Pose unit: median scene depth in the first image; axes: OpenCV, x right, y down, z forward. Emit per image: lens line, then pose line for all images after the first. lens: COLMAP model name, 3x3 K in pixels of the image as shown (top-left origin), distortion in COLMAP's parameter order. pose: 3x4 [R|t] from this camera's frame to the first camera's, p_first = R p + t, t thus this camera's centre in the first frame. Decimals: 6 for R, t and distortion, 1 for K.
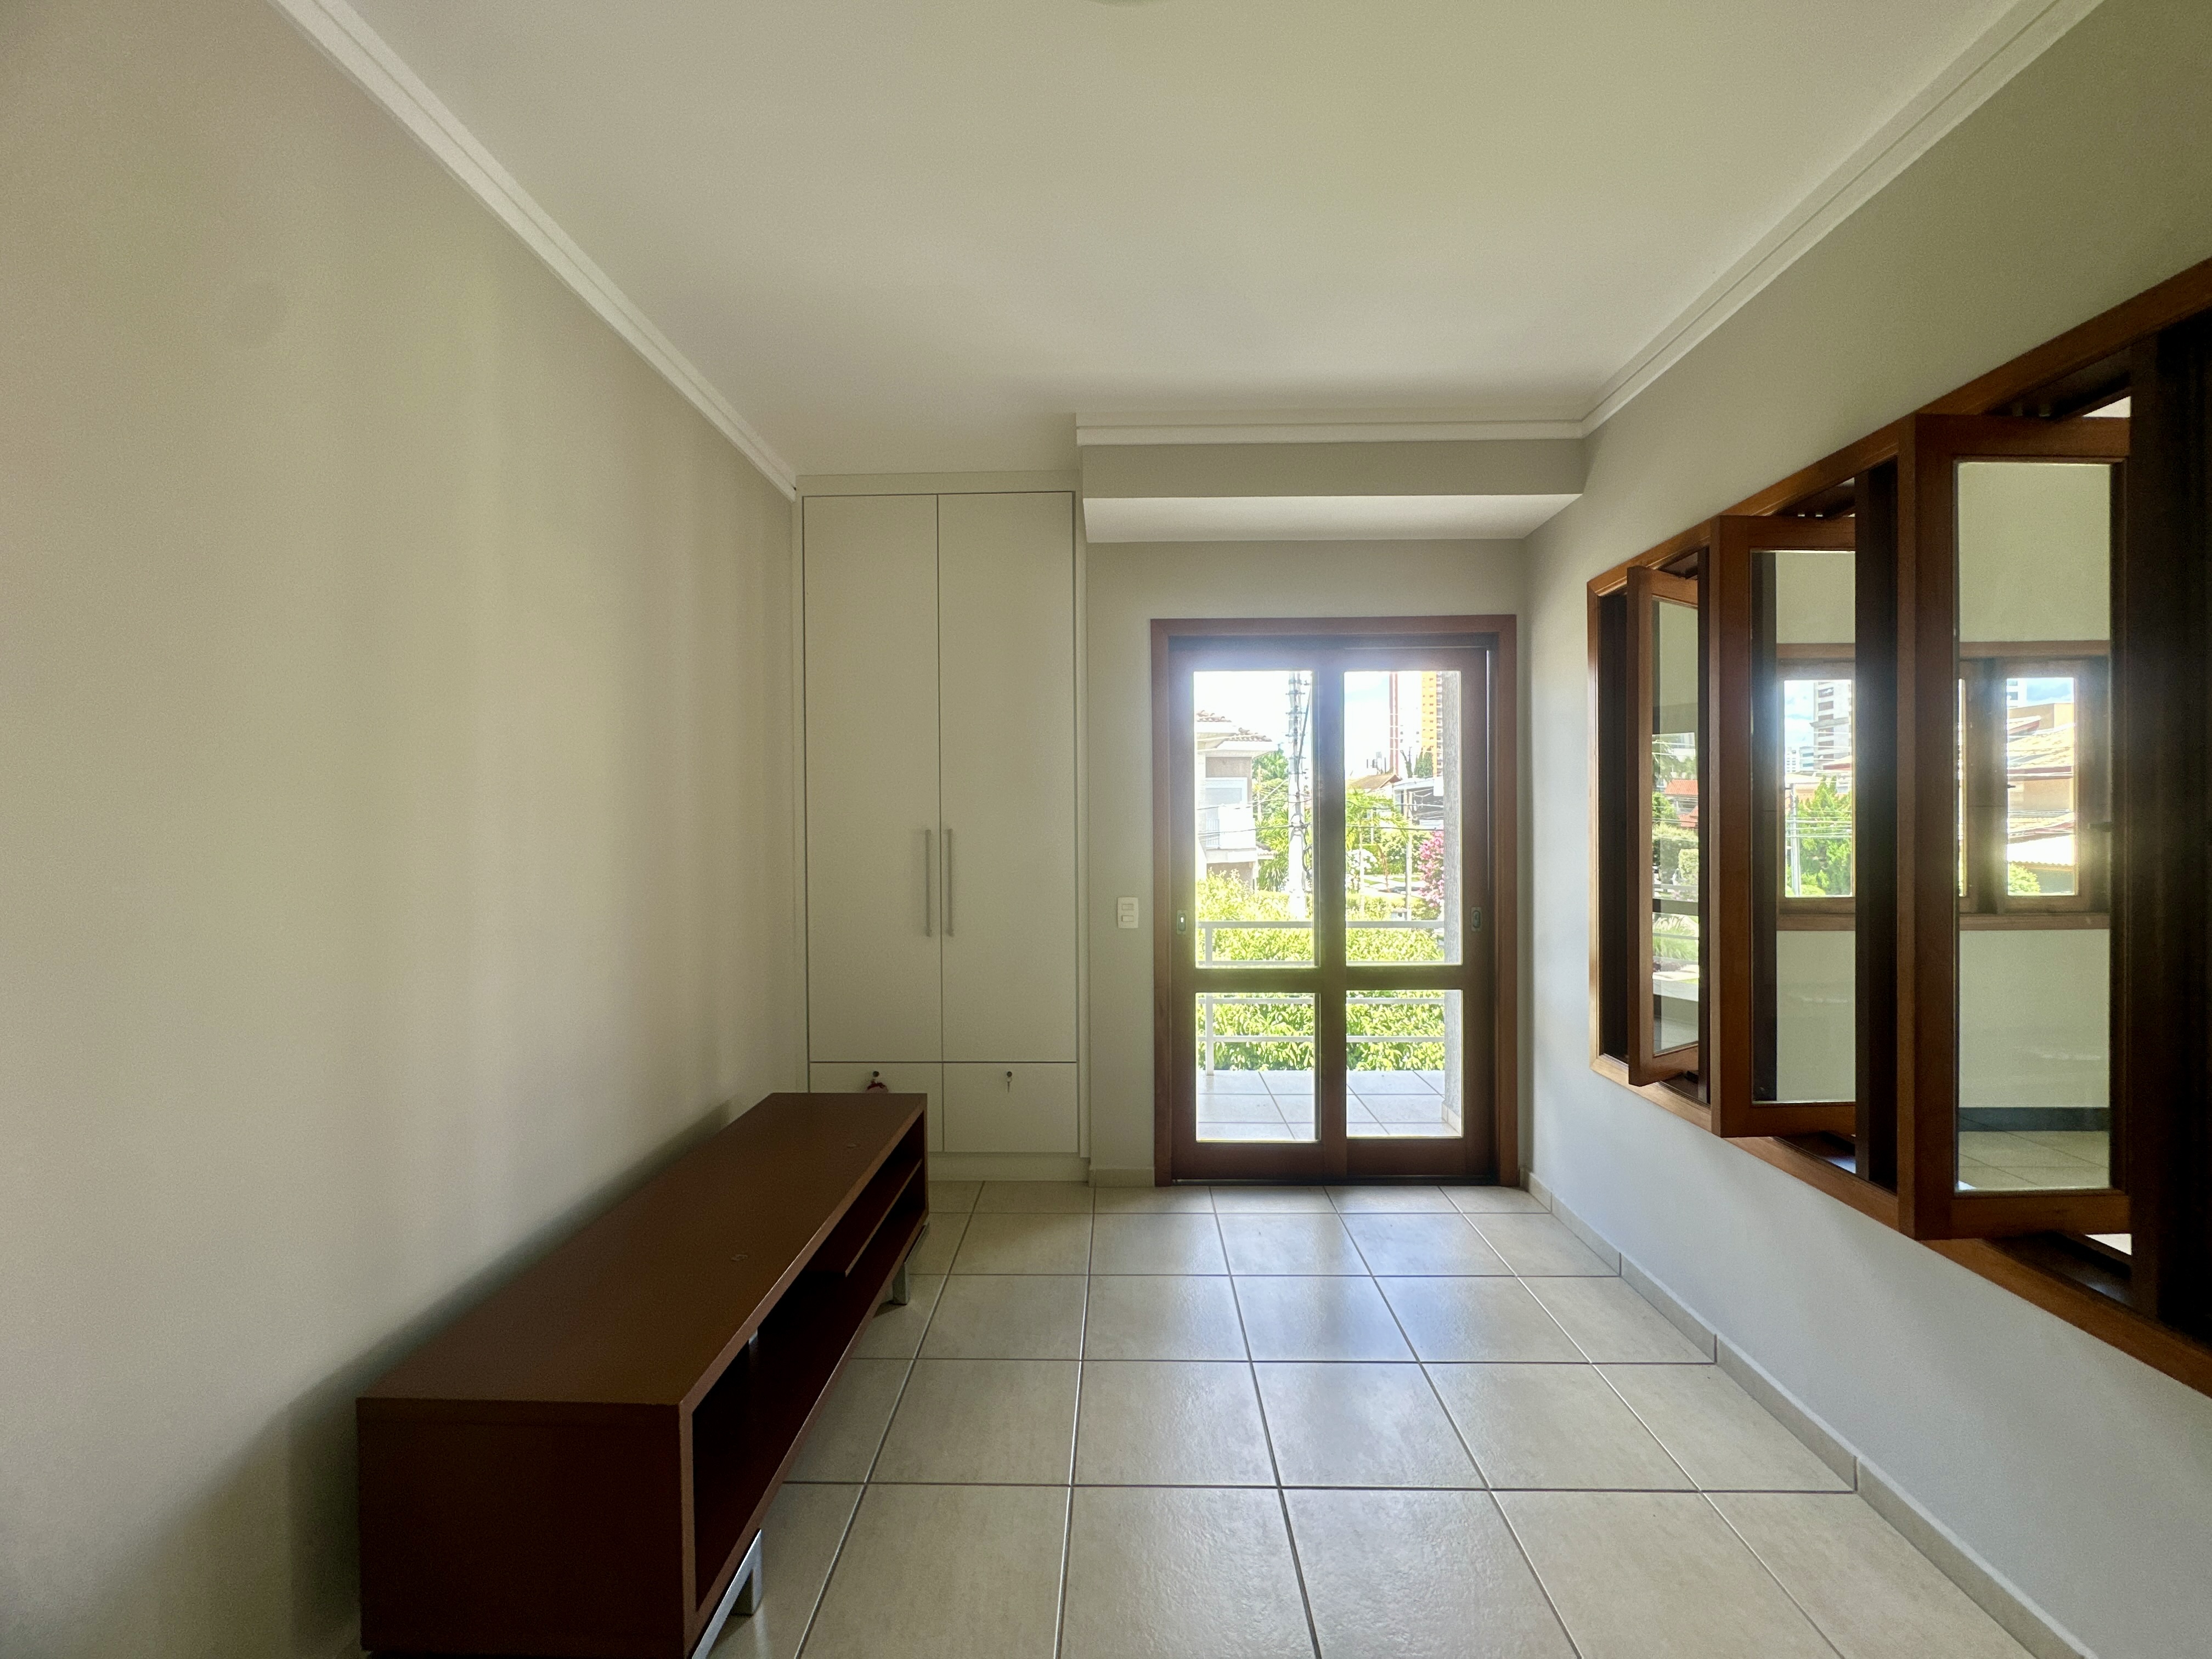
lens RADIAL K [[890.2, 0, 1103.5], [0, 890.2, 829.0], [0, 0, 1]] dist [-0.007982, 0.002482]
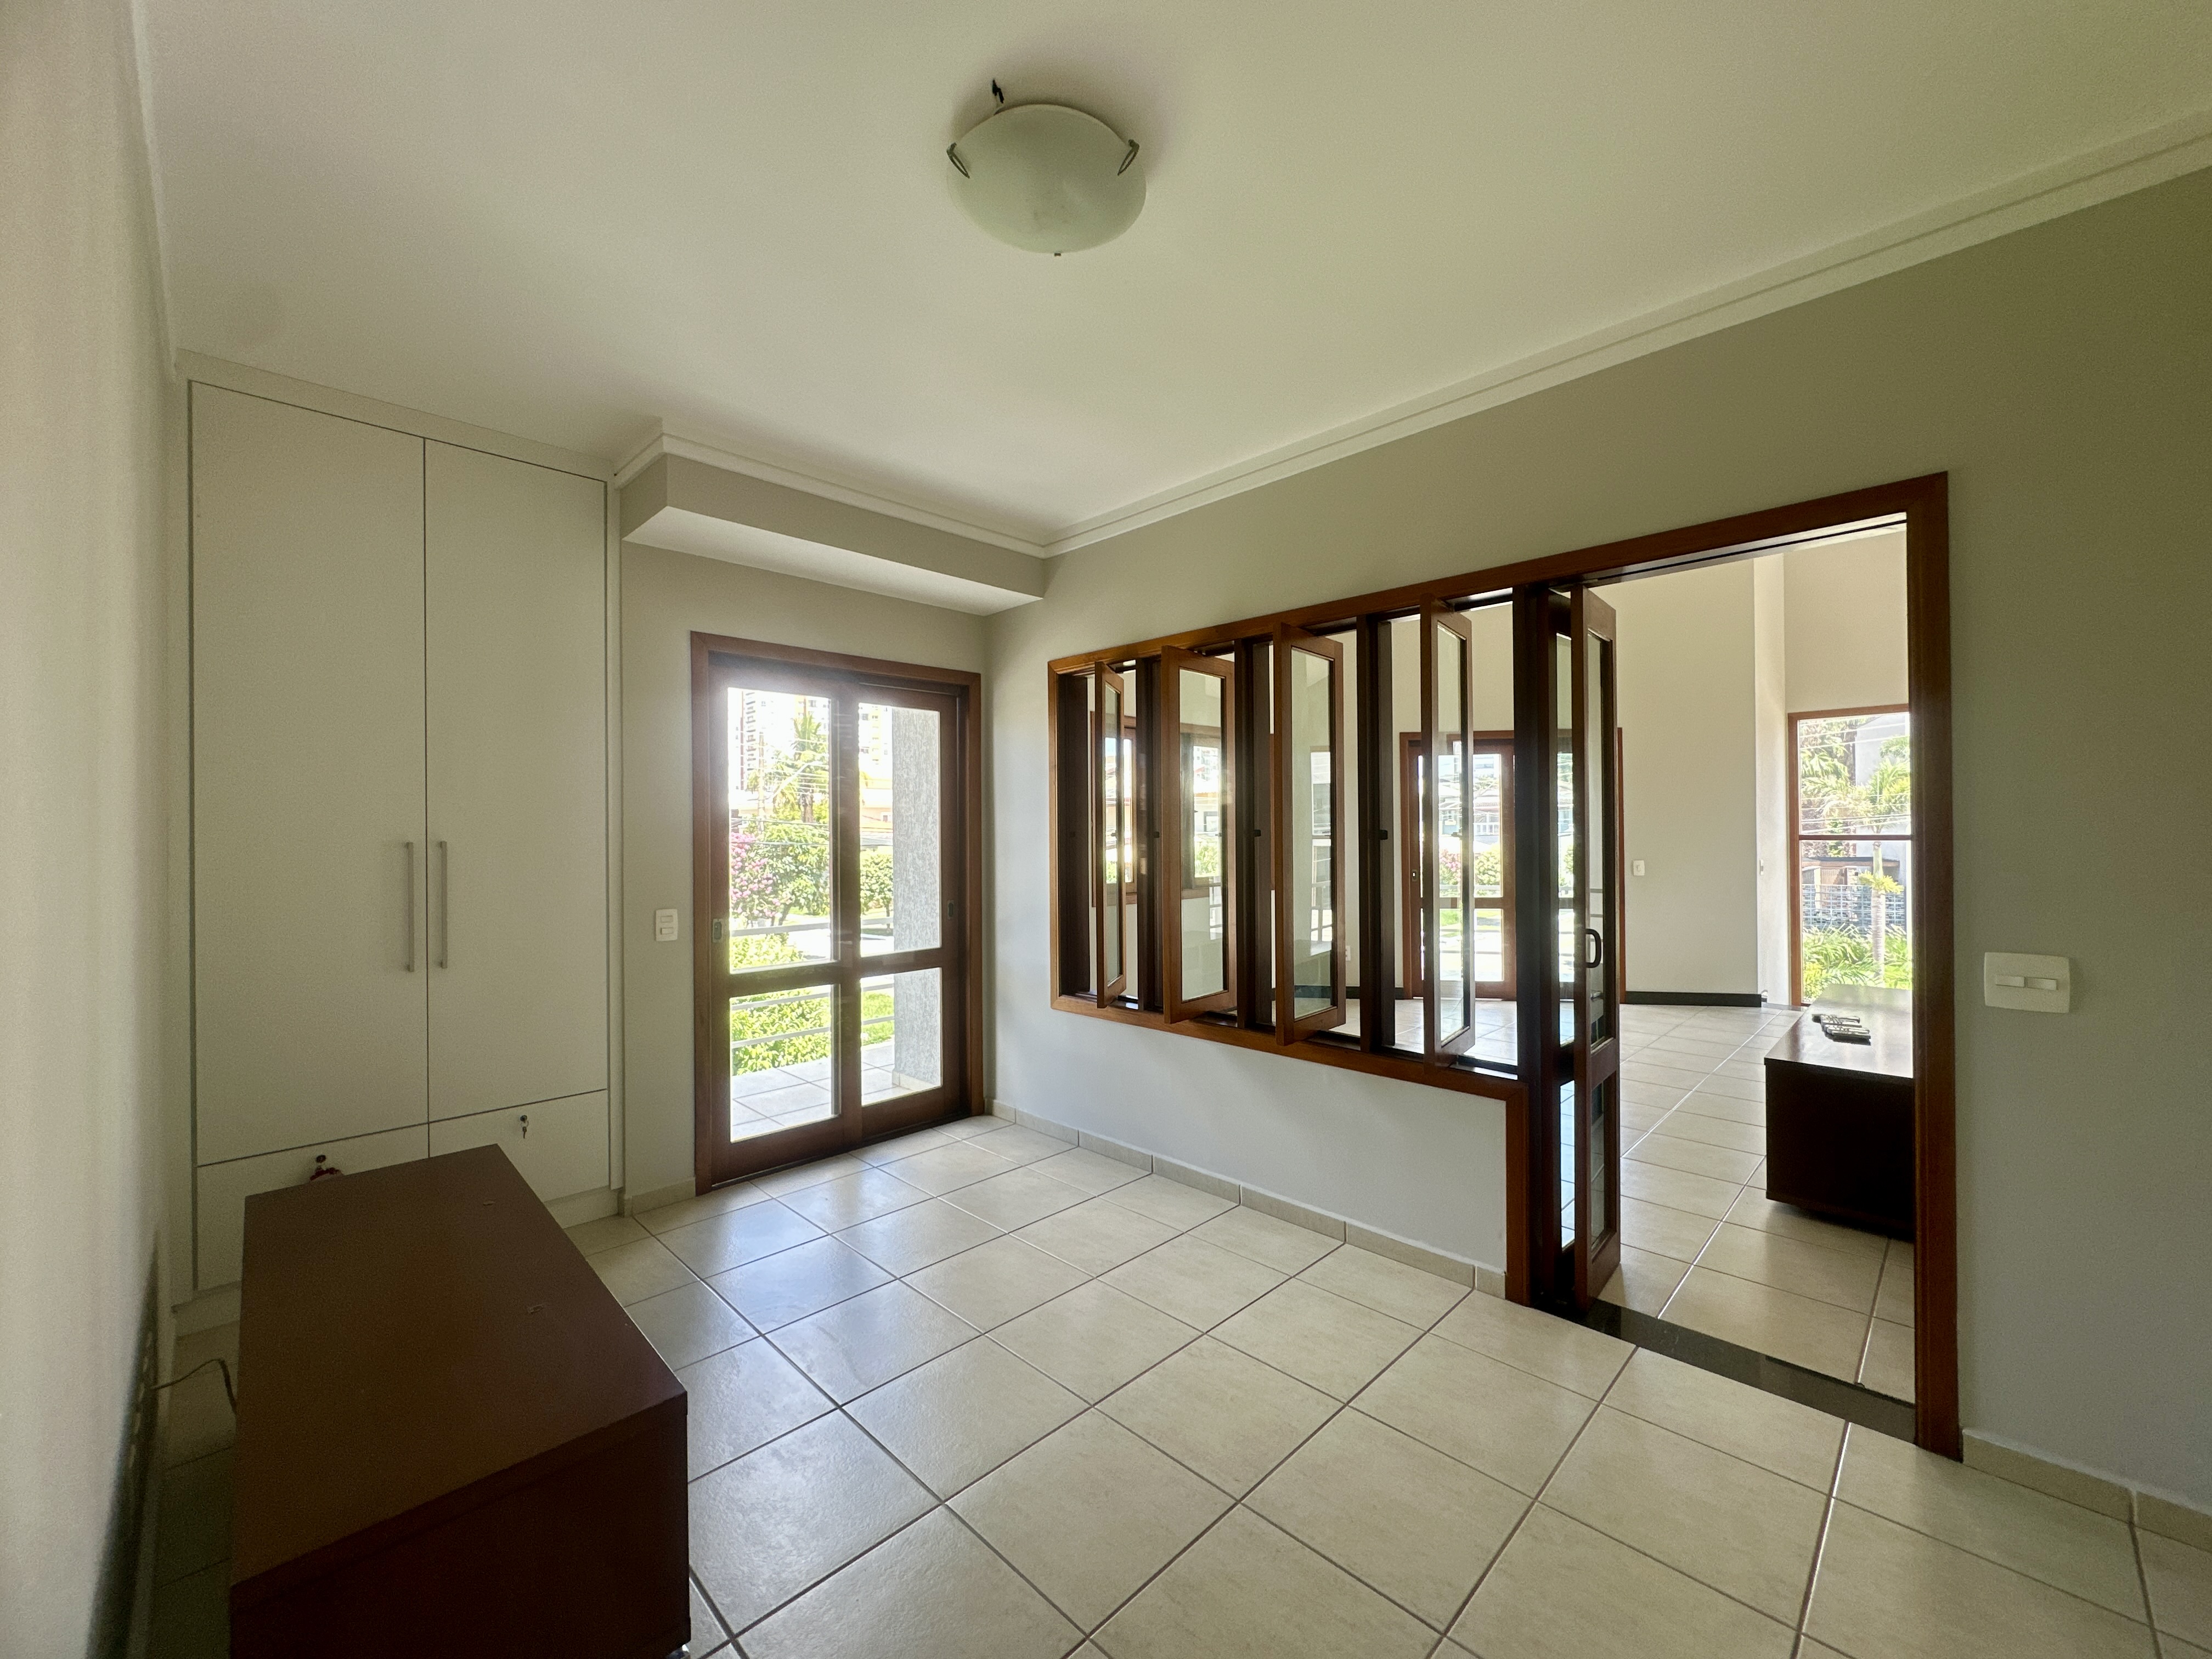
lens RADIAL K [[890.2, 0, 1094.8], [0, 890.2, 829.0], [0, 0, 1]] dist [-0.007982, 0.002482]
pose [[0.690909, 0.002580, 0.722937, -0.352519], [0.009050, 0.999884, -0.012218, 0.004677], [-0.722885, 0.014984, 0.690806, -0.021679]]
